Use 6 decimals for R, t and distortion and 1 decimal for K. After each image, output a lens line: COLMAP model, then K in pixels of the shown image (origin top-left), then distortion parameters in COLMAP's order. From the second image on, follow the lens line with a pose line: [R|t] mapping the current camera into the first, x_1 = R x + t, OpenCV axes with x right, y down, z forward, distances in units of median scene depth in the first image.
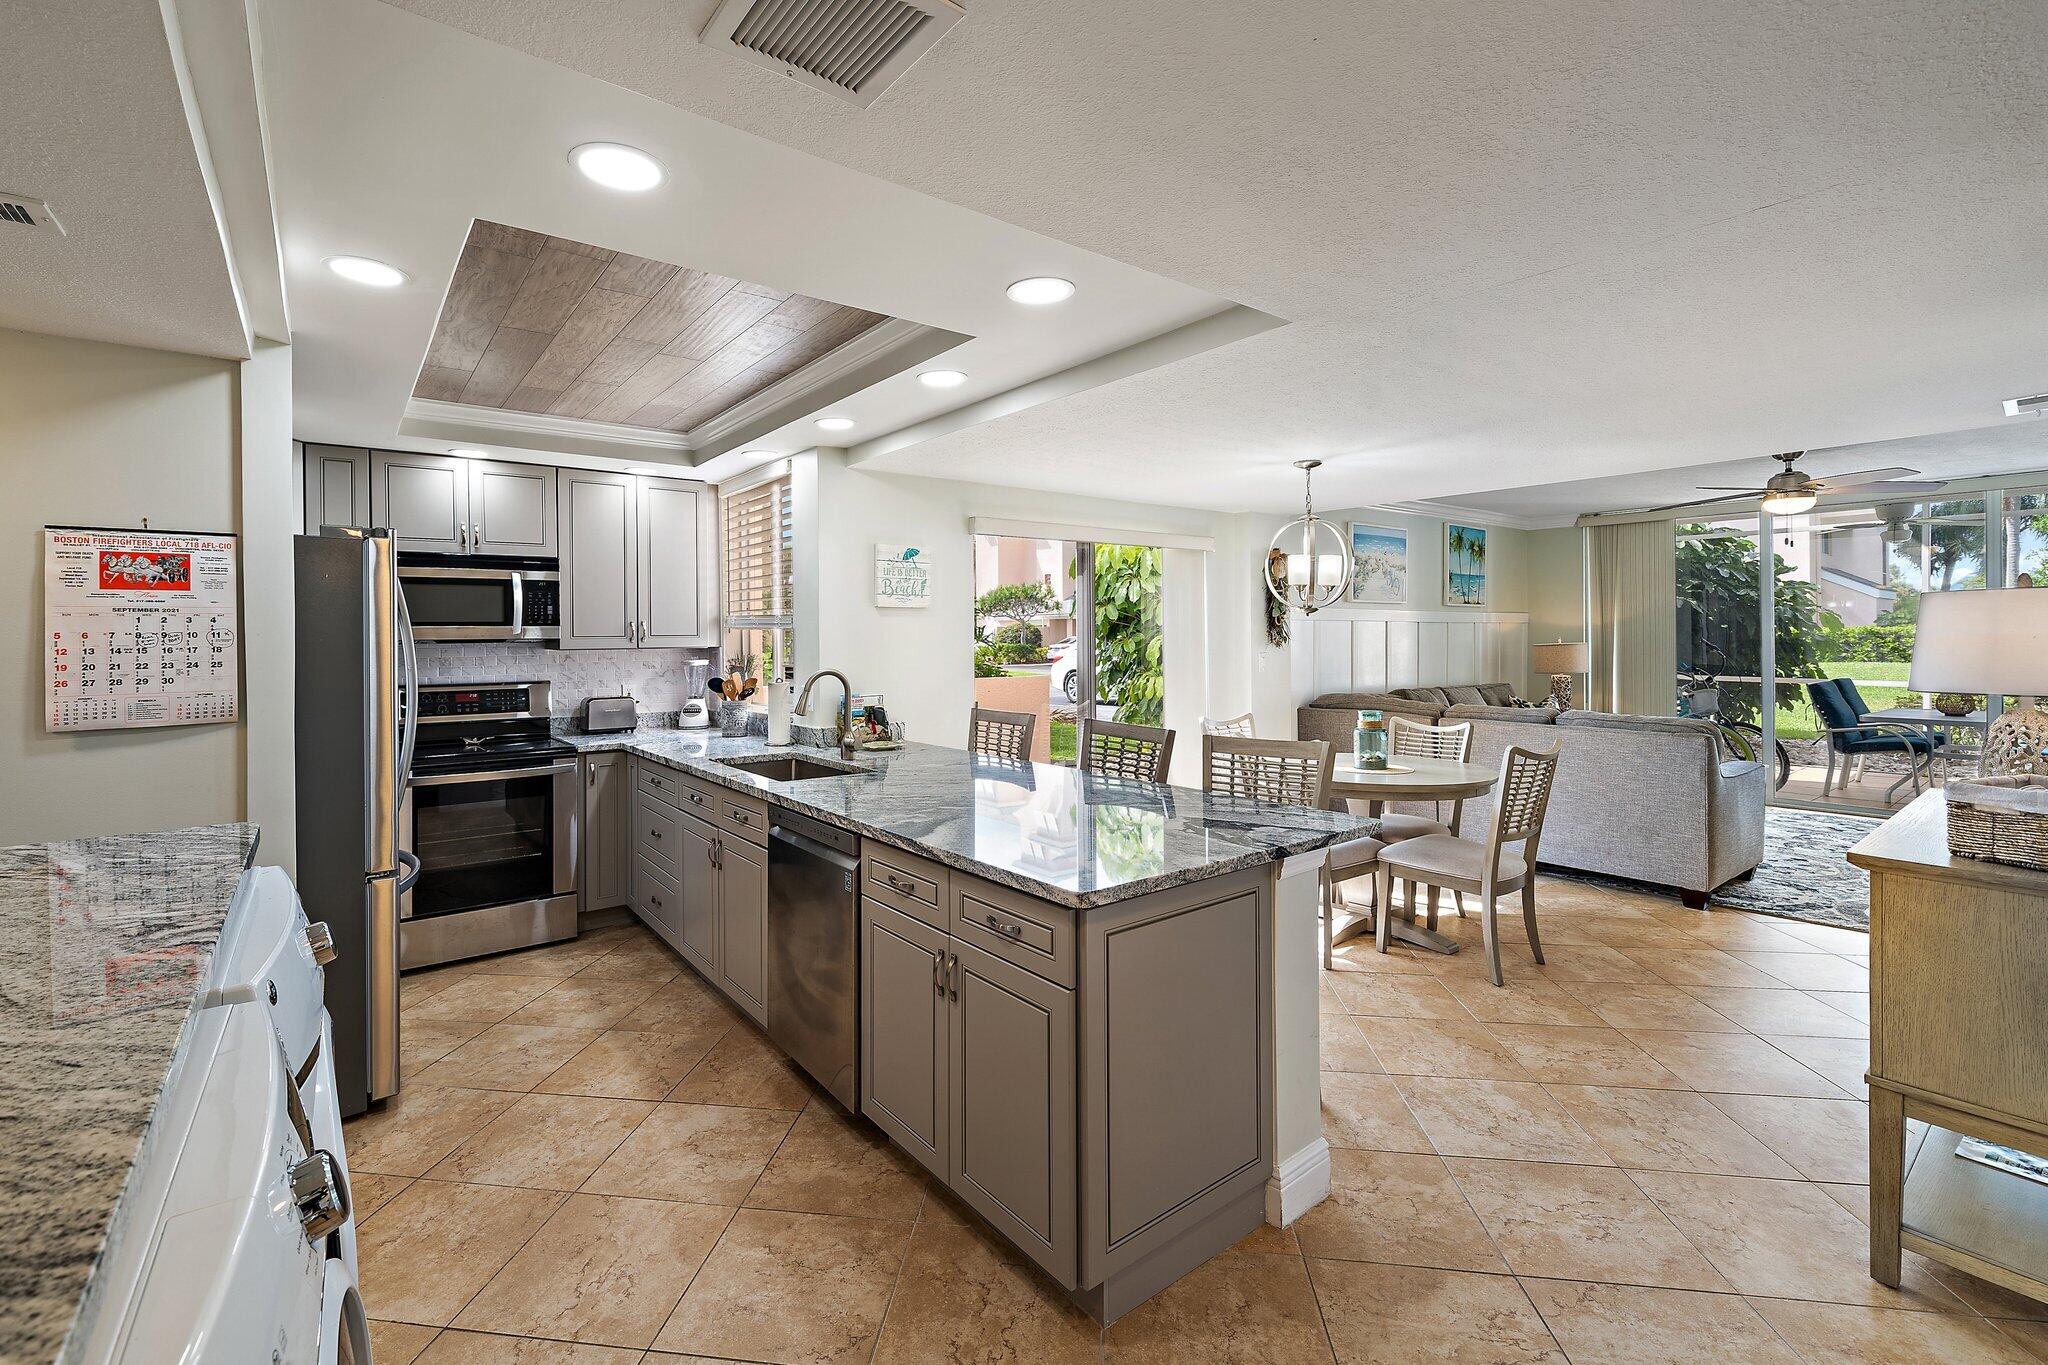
lens RADIAL K [[835.9, 0, 1007.1], [0, 835.9, 634.1], [0, 0, 1]] dist [-0.009205, -0.000079]
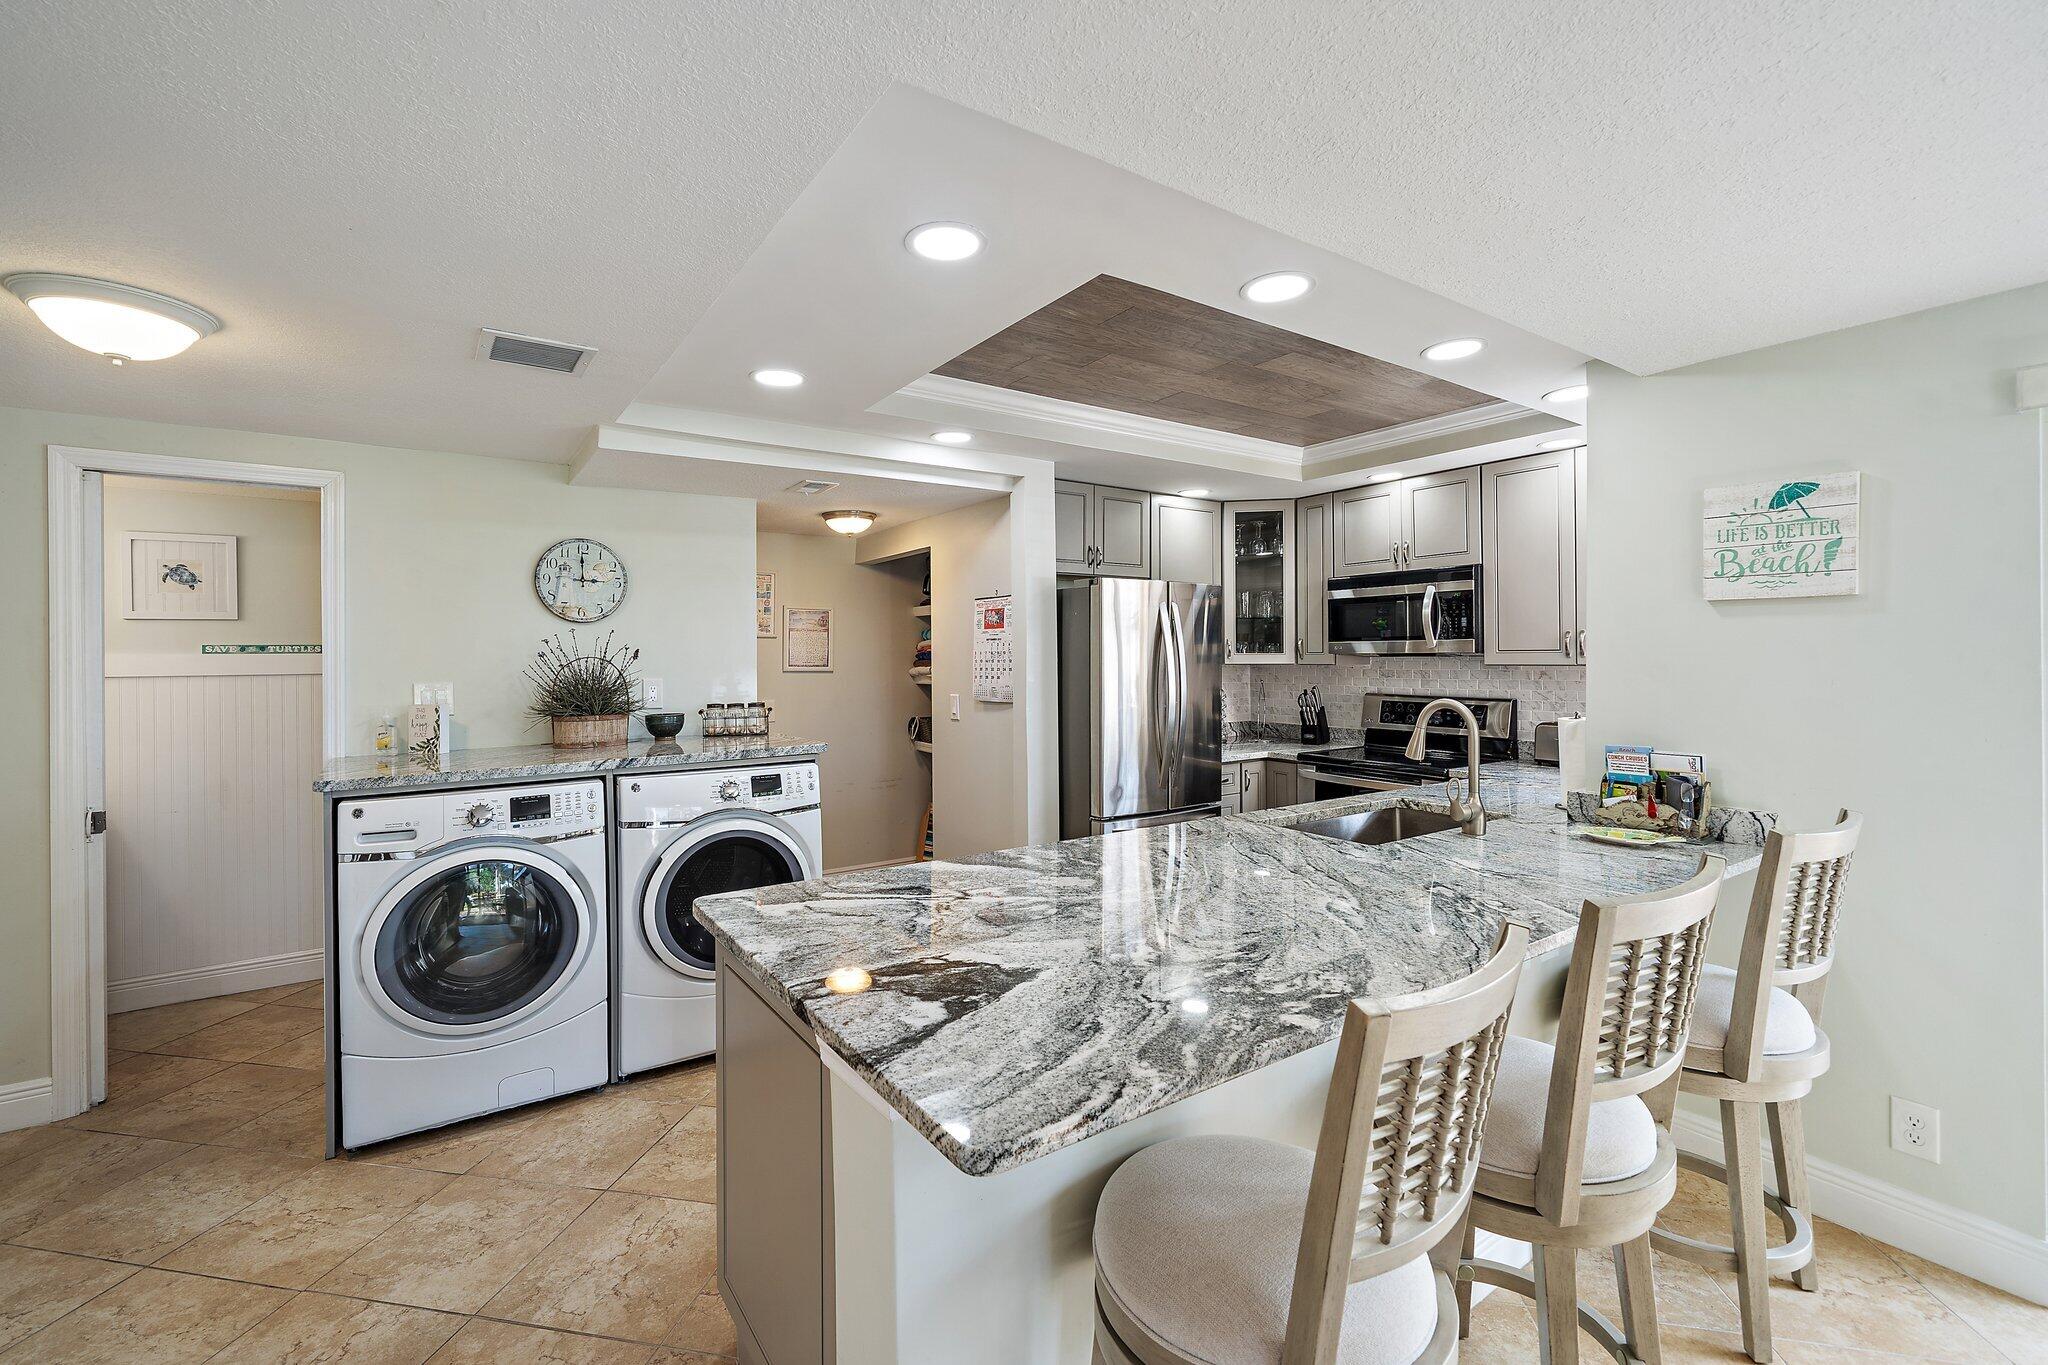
lens RADIAL K [[840.3, 0, 988.2], [0, 840.3, 662.7], [0, 0, 1]] dist [-0.009460, 0.000647]
pose [[-0.030532, 0.015044, -0.999421, 0.386236], [0.009619, 0.999845, 0.014757, -0.002883], [0.999488, -0.009162, -0.030672, 0.488824]]
